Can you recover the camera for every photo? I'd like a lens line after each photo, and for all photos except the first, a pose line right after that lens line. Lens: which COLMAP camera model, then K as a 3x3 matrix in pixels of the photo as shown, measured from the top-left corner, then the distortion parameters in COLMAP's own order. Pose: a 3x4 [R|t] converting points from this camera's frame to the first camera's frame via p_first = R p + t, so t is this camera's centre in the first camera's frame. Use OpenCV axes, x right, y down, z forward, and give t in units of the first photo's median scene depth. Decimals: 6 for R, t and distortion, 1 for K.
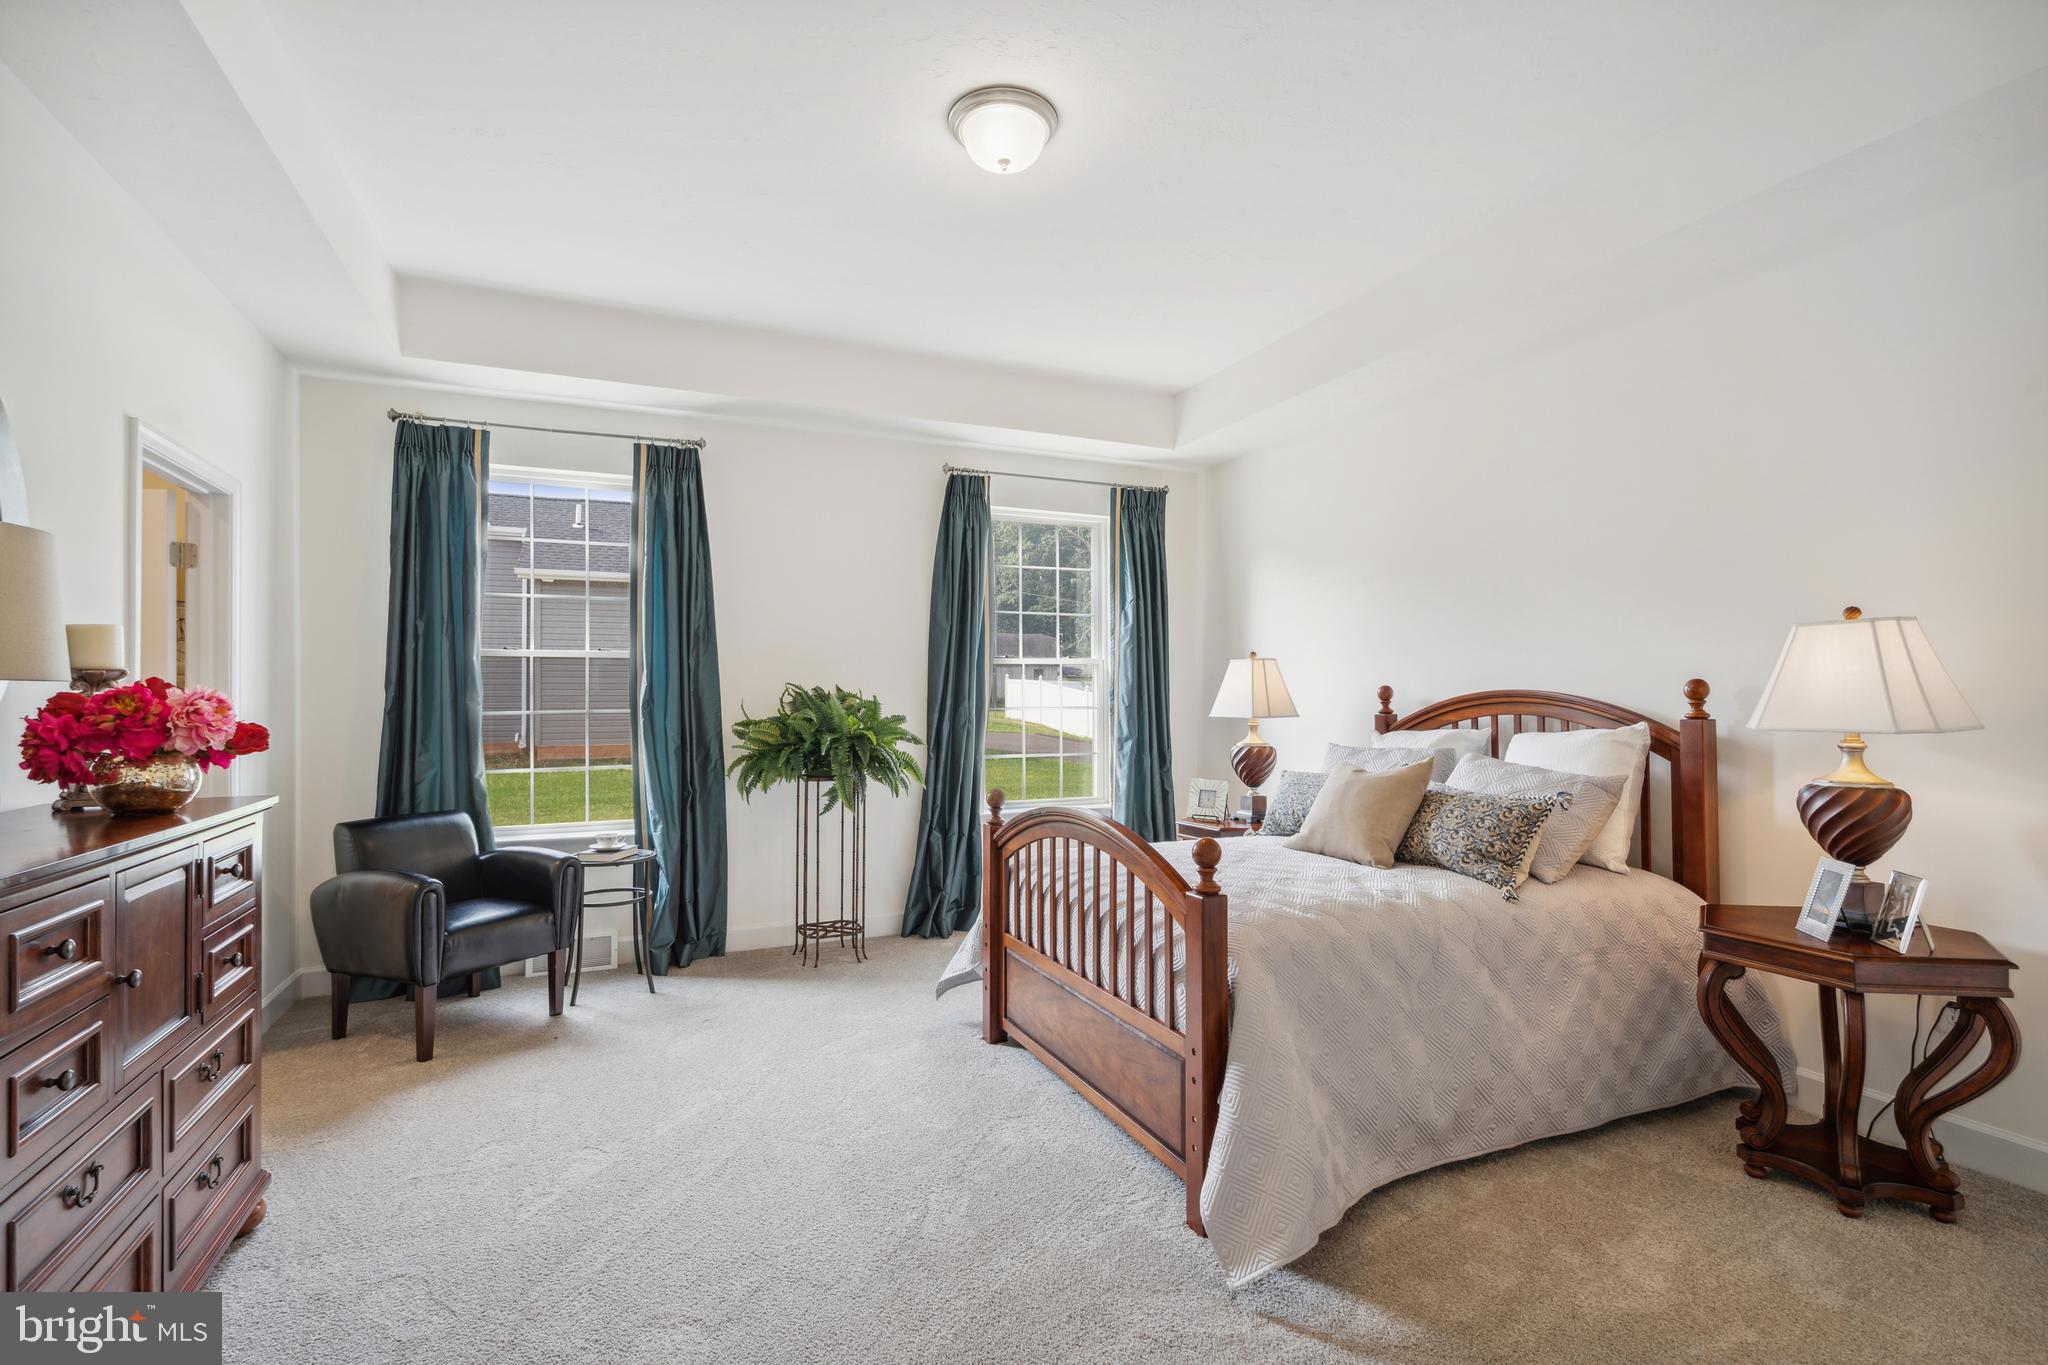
lens RADIAL K [[945.7, 0, 1024.0], [0, 945.7, 682.5], [0, 0, 1]] dist [-0.000637, 0.000084]
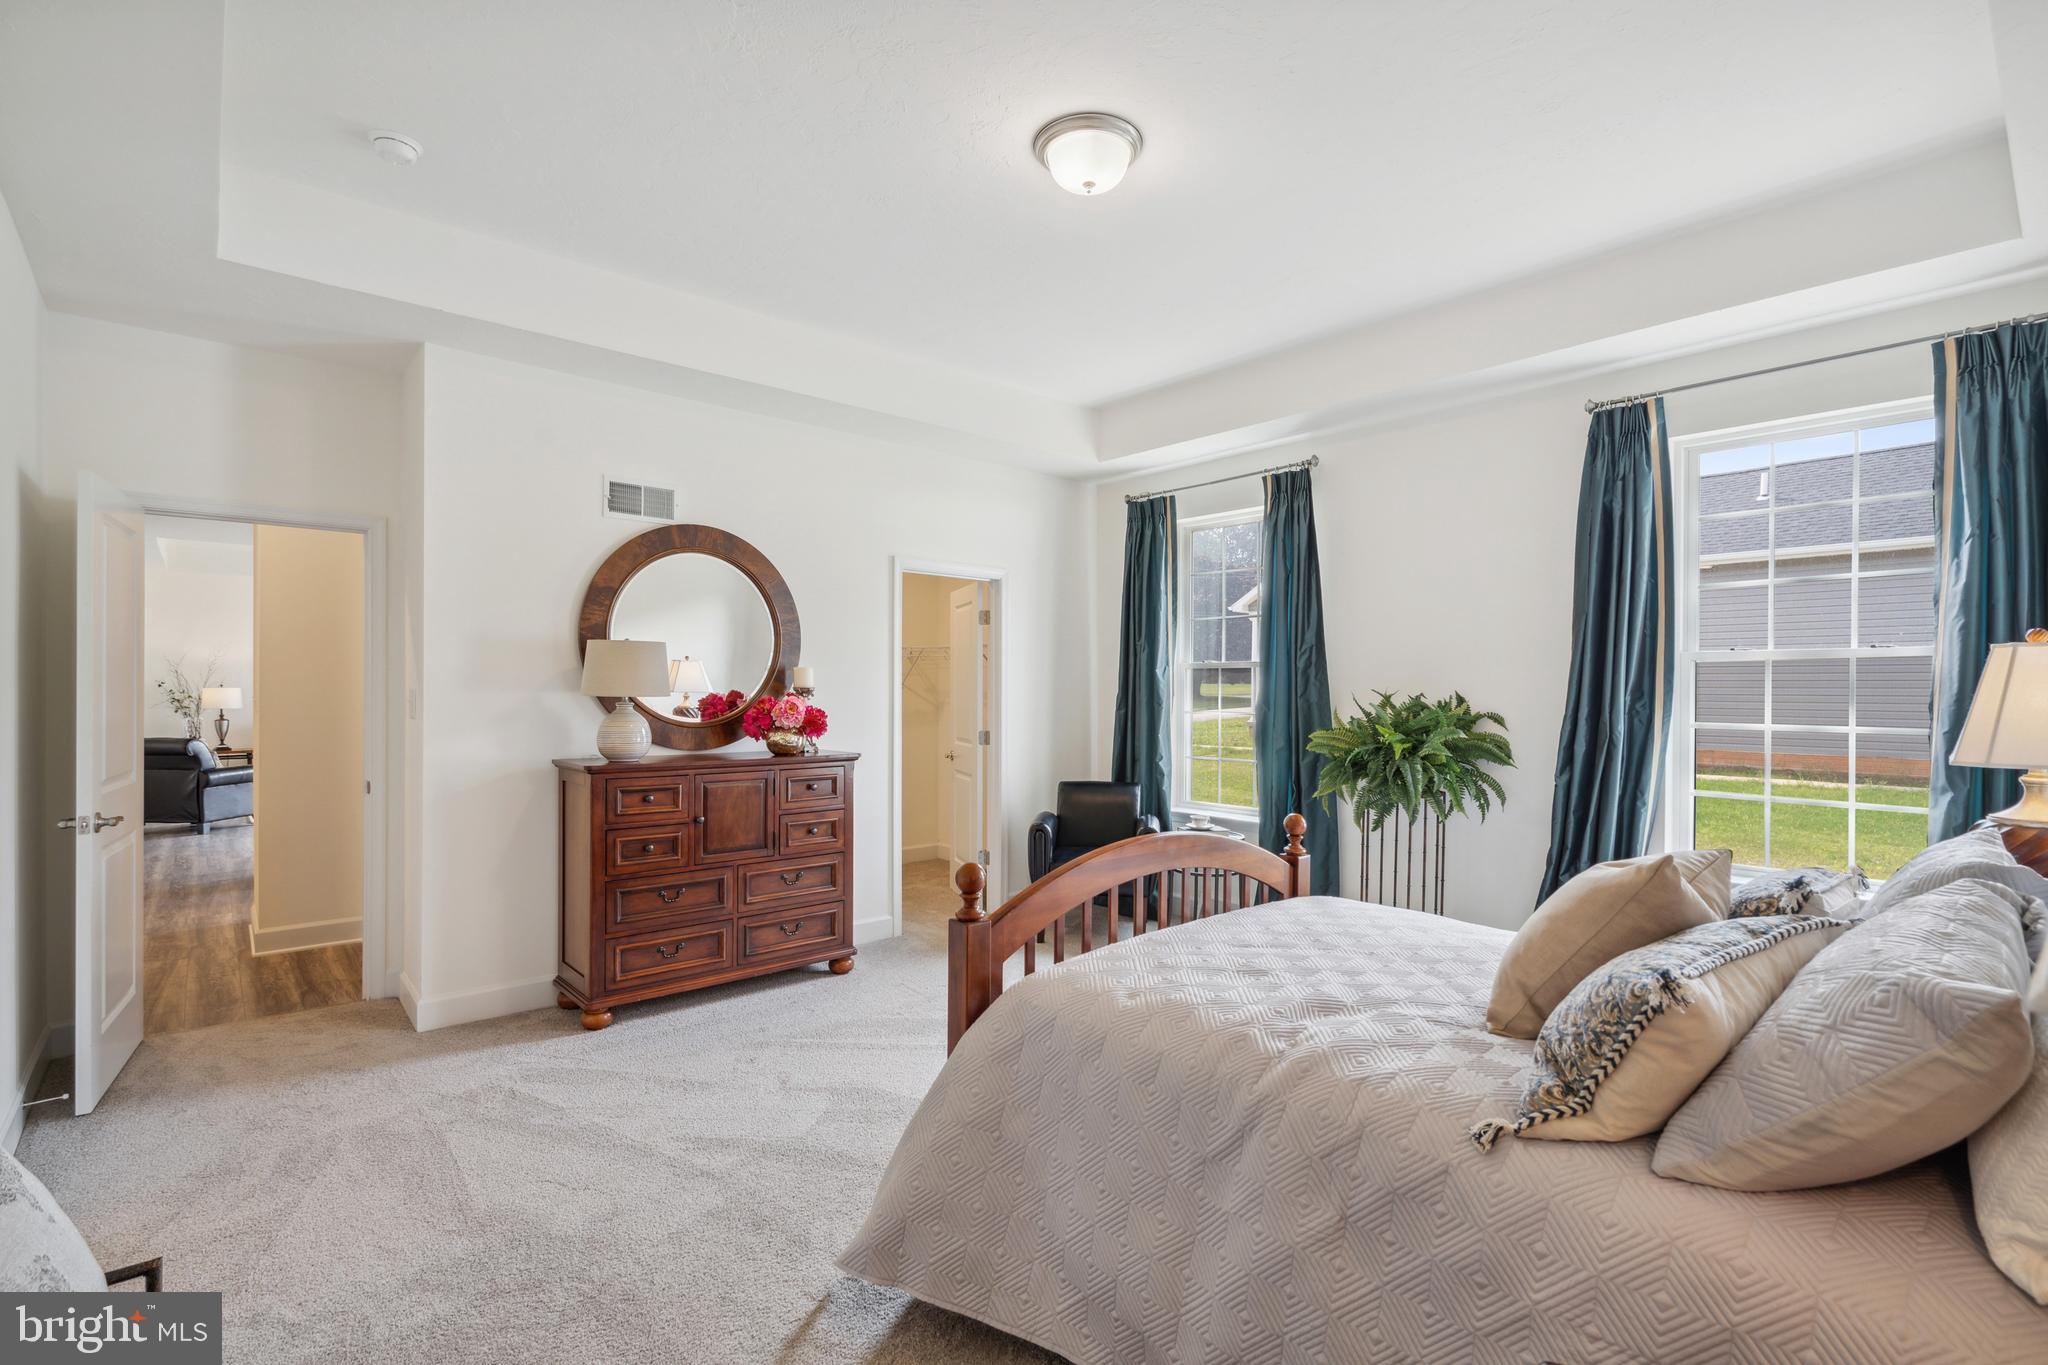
lens RADIAL K [[945.7, 0, 1024.0], [0, 945.7, 682.5], [0, 0, 1]] dist [-0.000637, 0.000084]
pose [[0.307658, -0.003465, -0.951491, 0.566420], [0.008398, 0.999964, -0.000926, -0.008860], [0.951460, -0.007706, 0.307676, 0.374351]]
